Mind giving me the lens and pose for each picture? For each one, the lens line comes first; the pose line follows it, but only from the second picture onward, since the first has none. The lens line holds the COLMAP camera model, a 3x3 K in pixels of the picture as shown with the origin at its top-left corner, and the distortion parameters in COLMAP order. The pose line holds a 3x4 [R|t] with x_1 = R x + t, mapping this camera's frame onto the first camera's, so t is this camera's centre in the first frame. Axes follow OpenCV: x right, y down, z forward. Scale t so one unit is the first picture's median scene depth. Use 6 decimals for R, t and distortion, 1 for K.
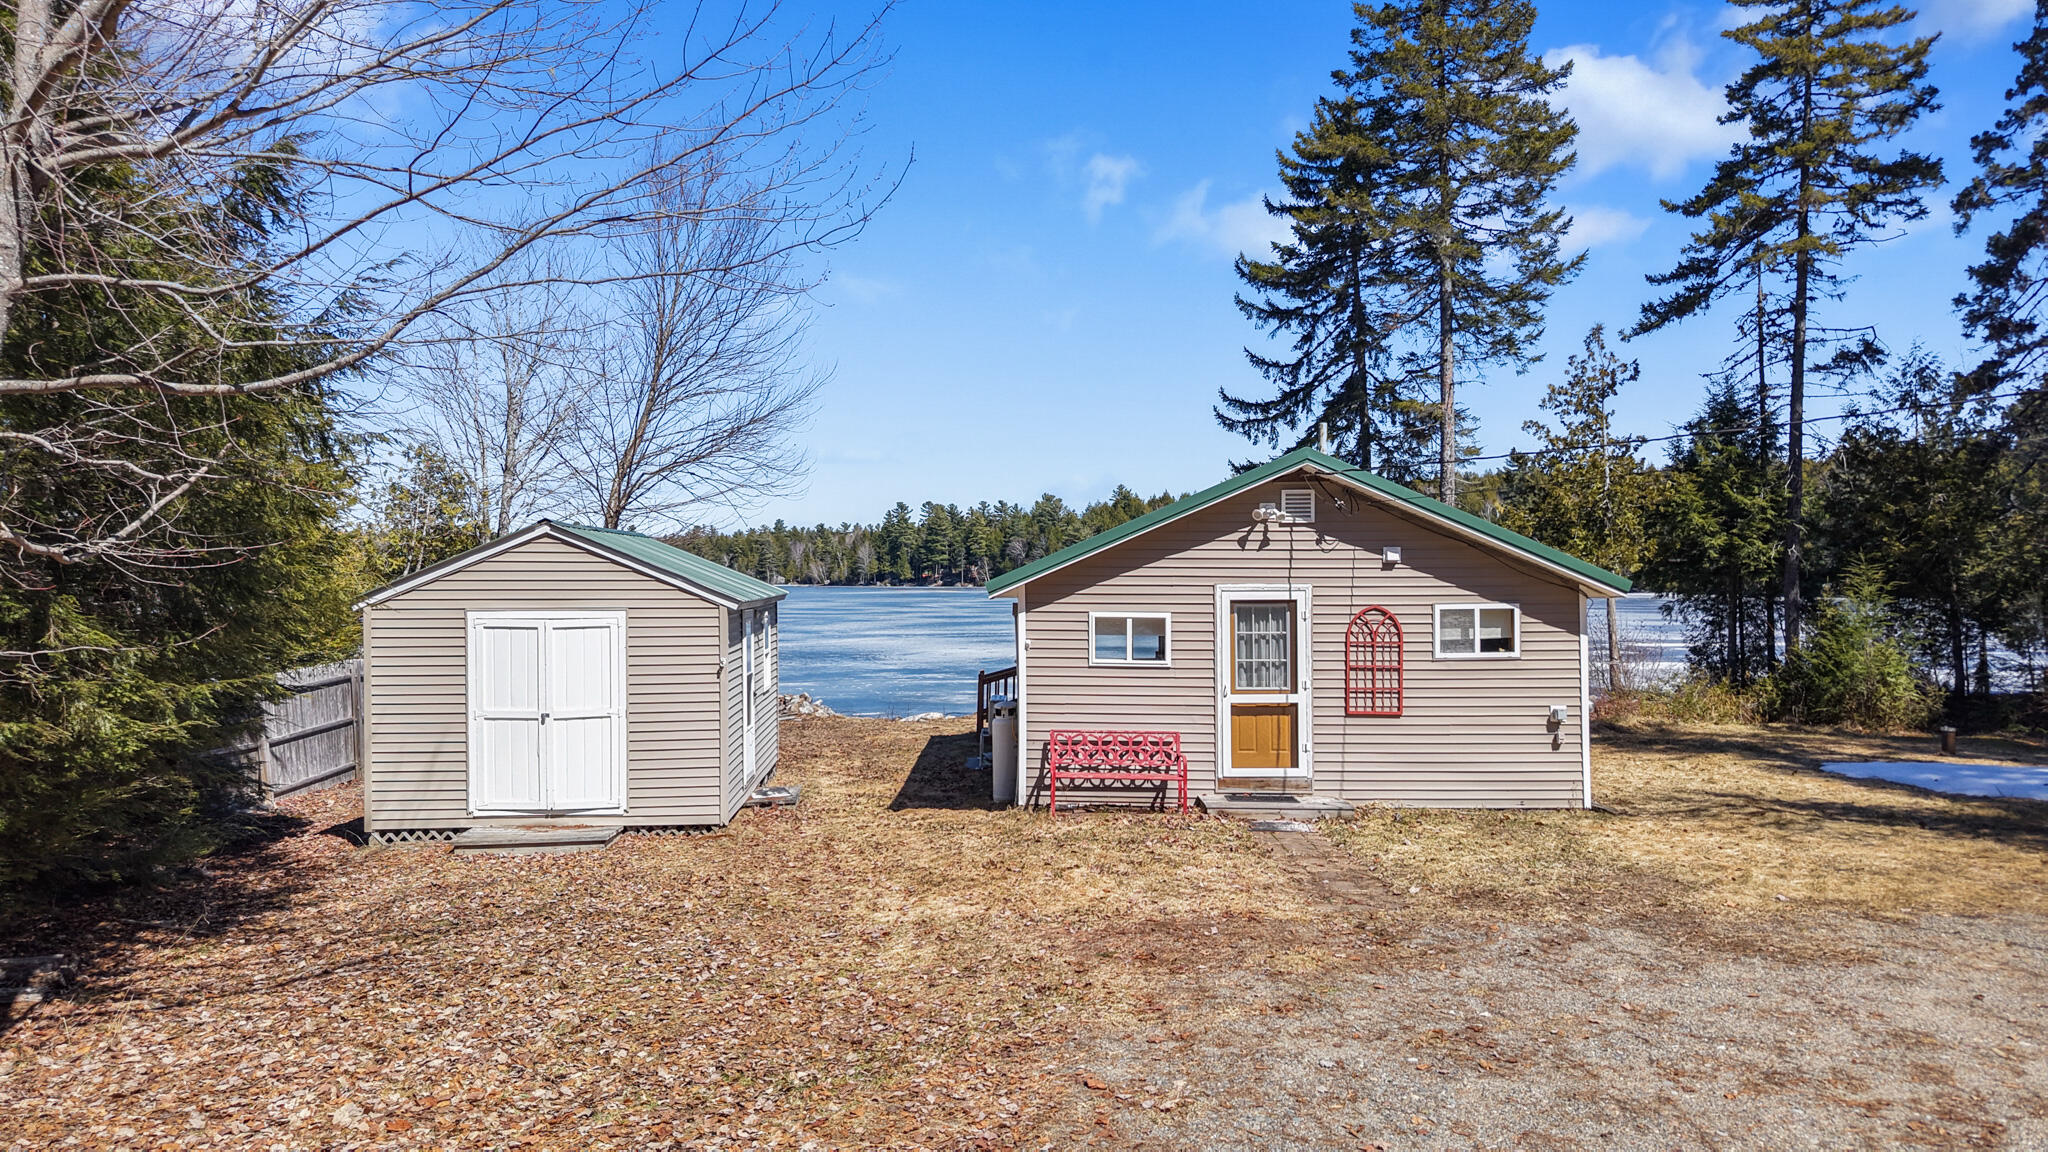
lens RADIAL K [[1372.5, 0, 1021.9], [0, 1372.5, 566.5], [0, 0, 1]] dist [0.019029, -0.016864]
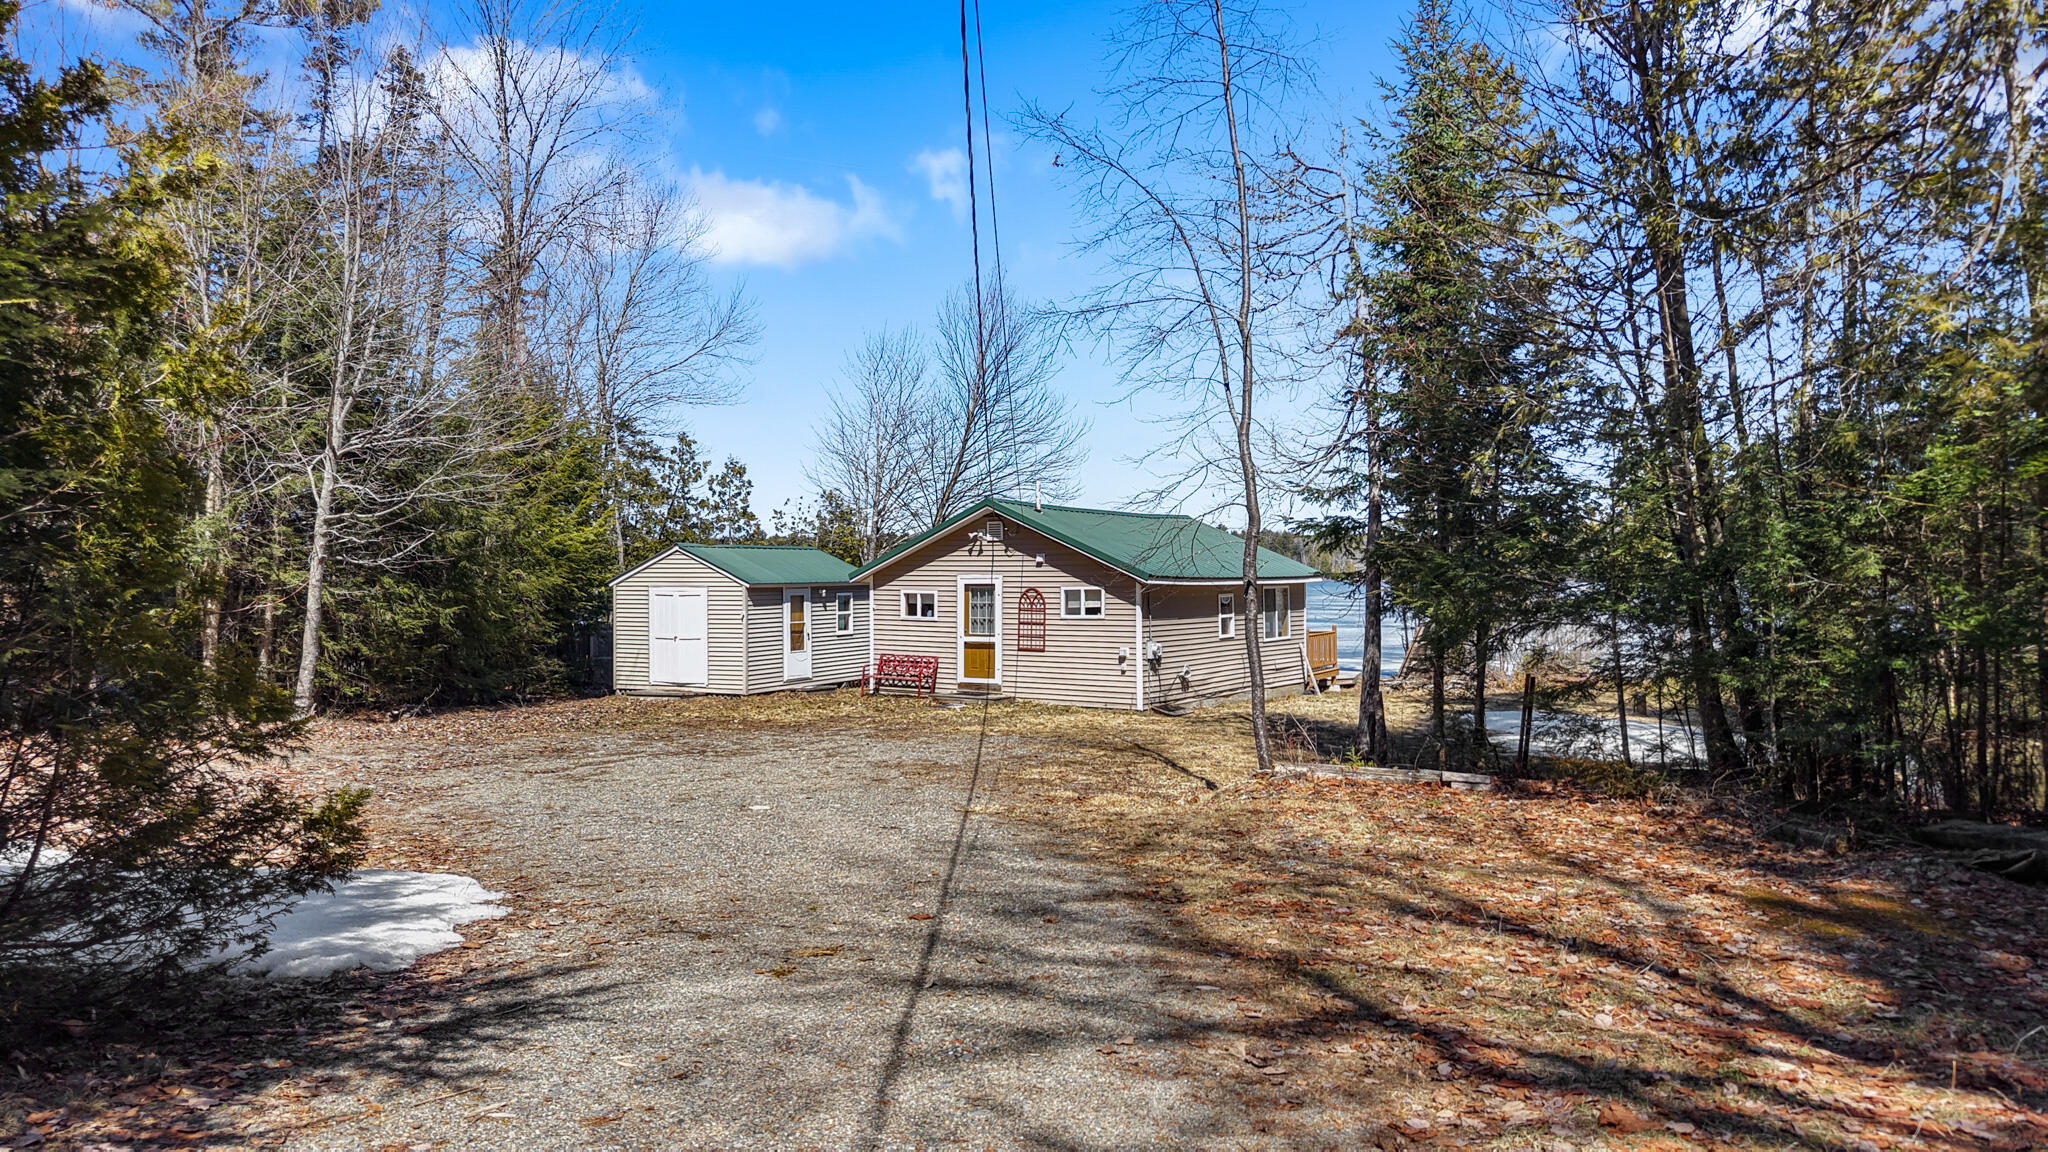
lens RADIAL K [[1366.5, 0, 1022.2], [0, 1366.5, 569.7], [0, 0, 1]] dist [0.048718, -0.070234]
pose [[0.848616, -0.000645, -0.529009, 0.610597], [0.003811, 0.999981, 0.004893, -0.001310], [0.528995, -0.006168, 0.848602, -0.249009]]
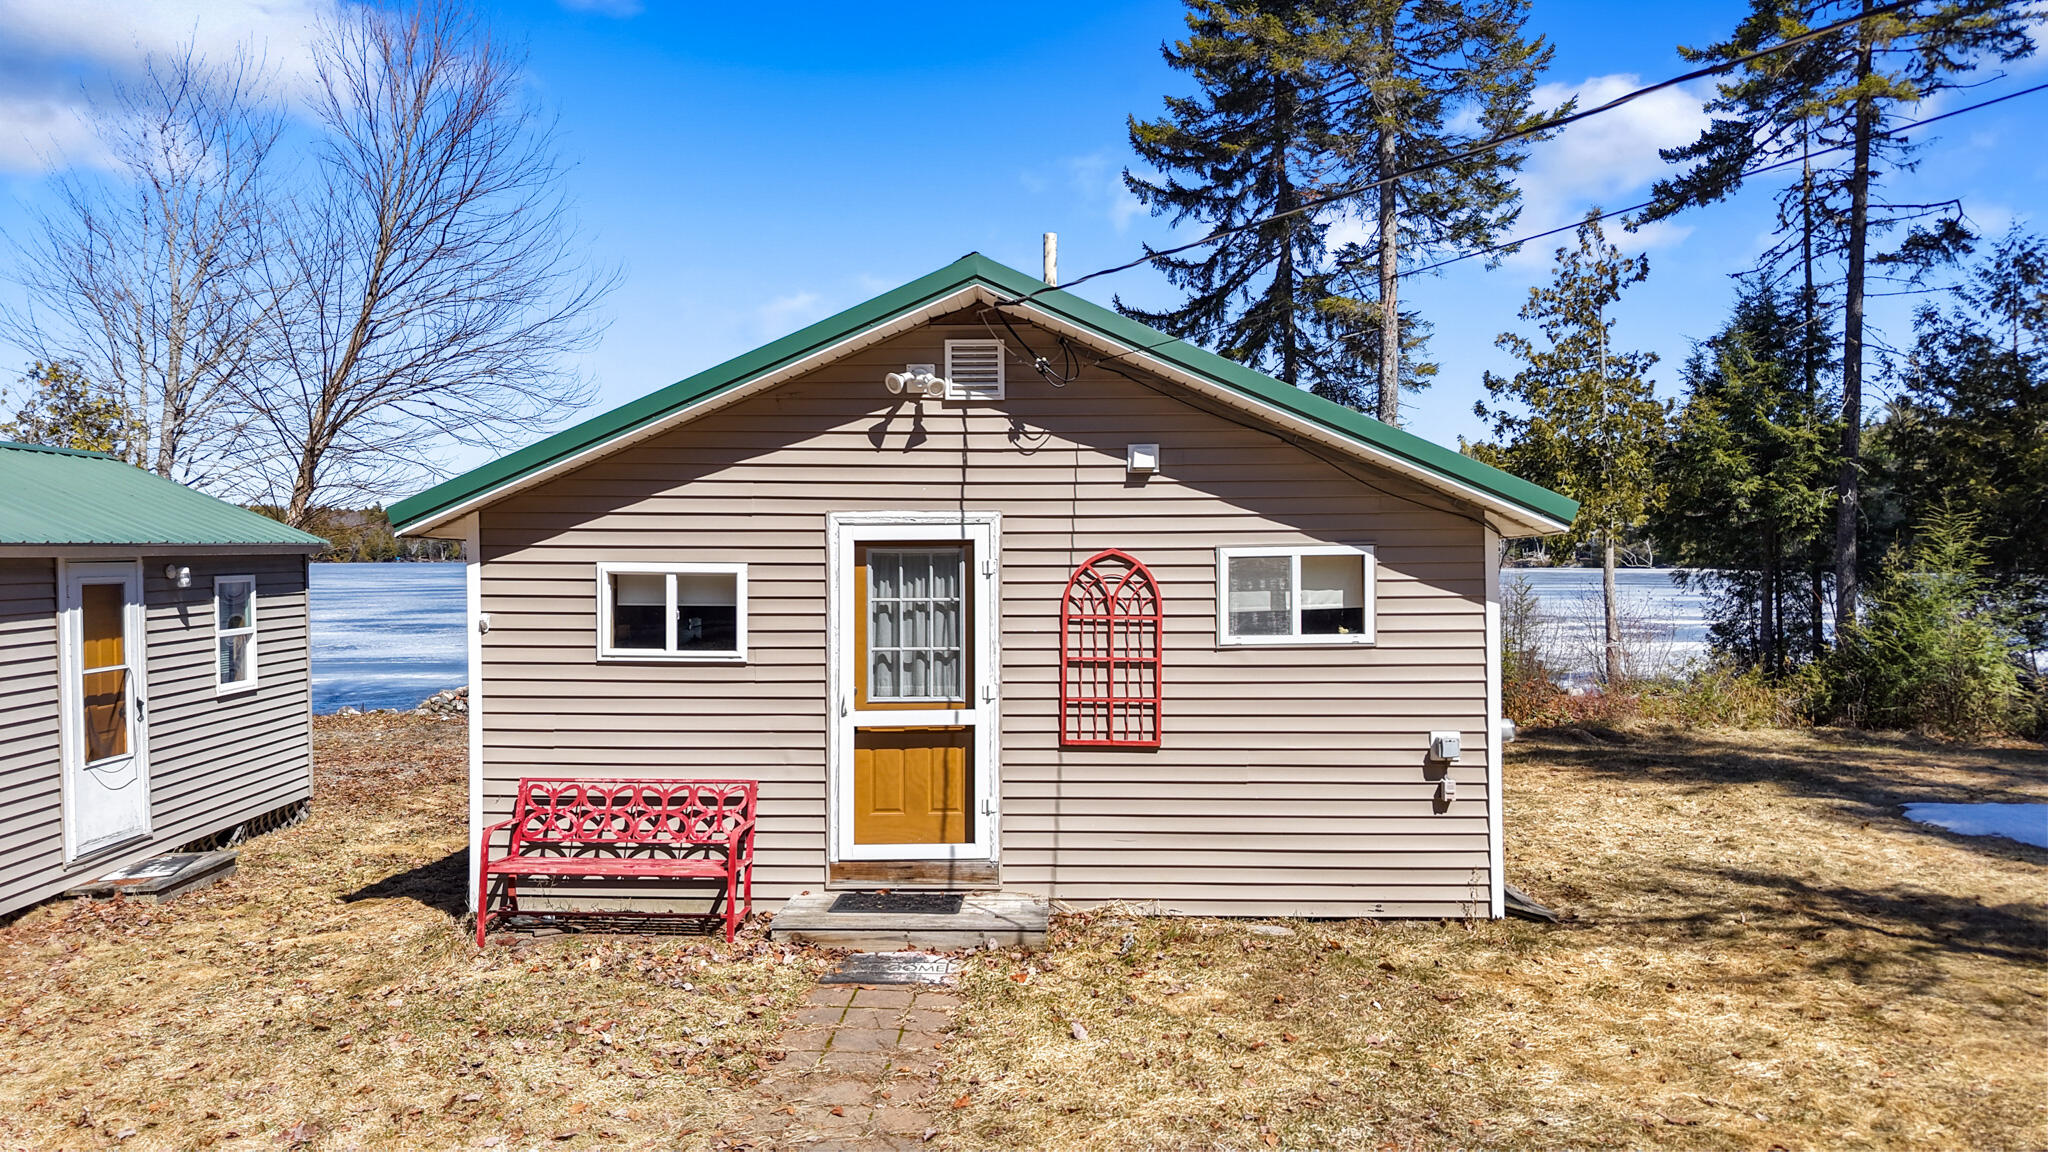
lens RADIAL K [[1372.5, 0, 1021.9], [0, 1372.5, 566.5], [0, 0, 1]] dist [0.019029, -0.016864]
pose [[0.999811, -0.000294, -0.019459, 0.121627], [0.000624, 0.999856, 0.016940, 0.013547], [0.019451, -0.016949, 0.999667, 0.236301]]
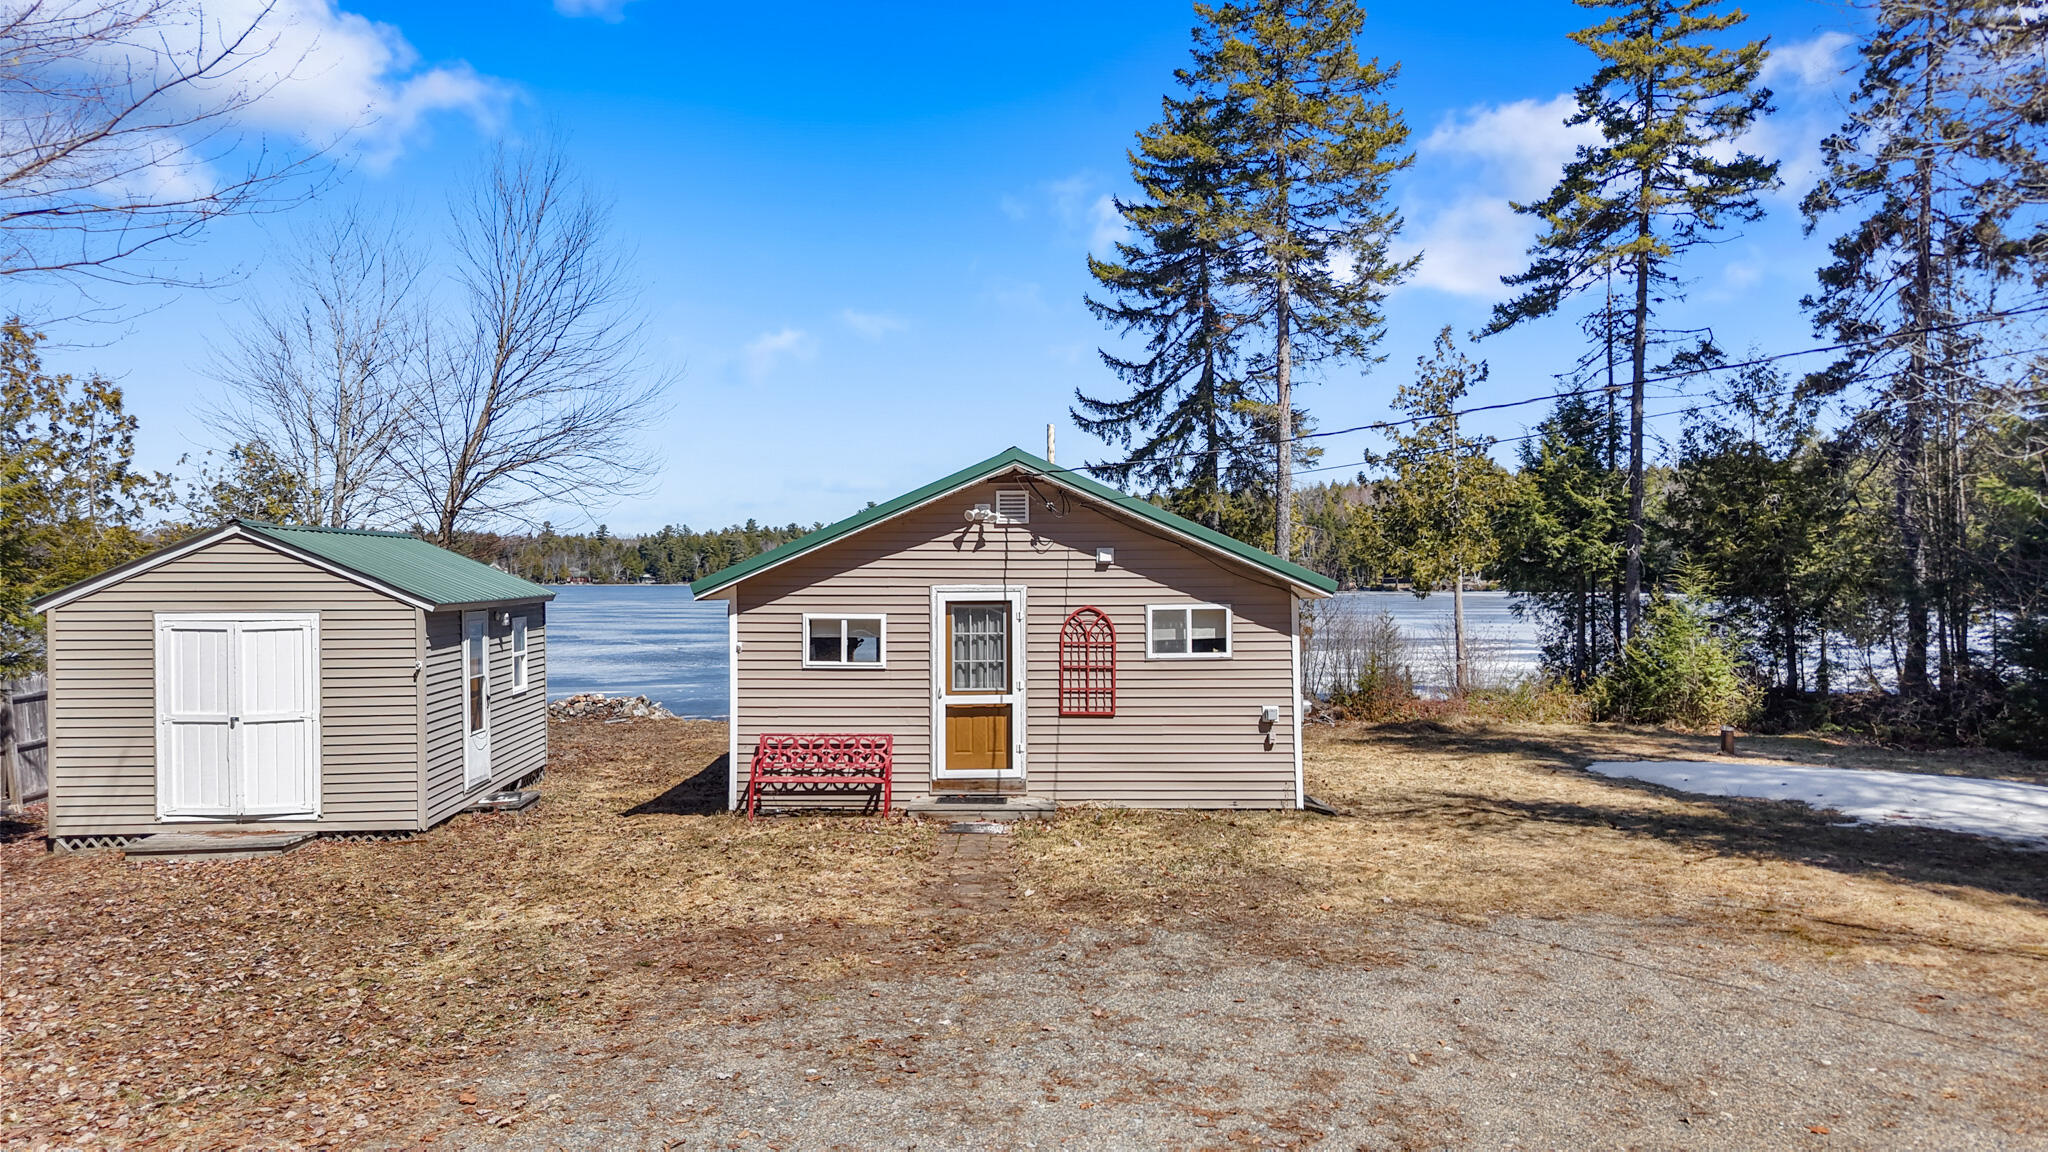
lens RADIAL K [[1366.5, 0, 1022.2], [0, 1366.5, 569.7], [0, 0, 1]] dist [0.048718, -0.070234]
pose [[0.999863, -0.000426, 0.016524, 0.101178], [0.000386, 0.999997, 0.002439, -0.000304], [-0.016525, -0.002432, 0.999861, 0.004421]]
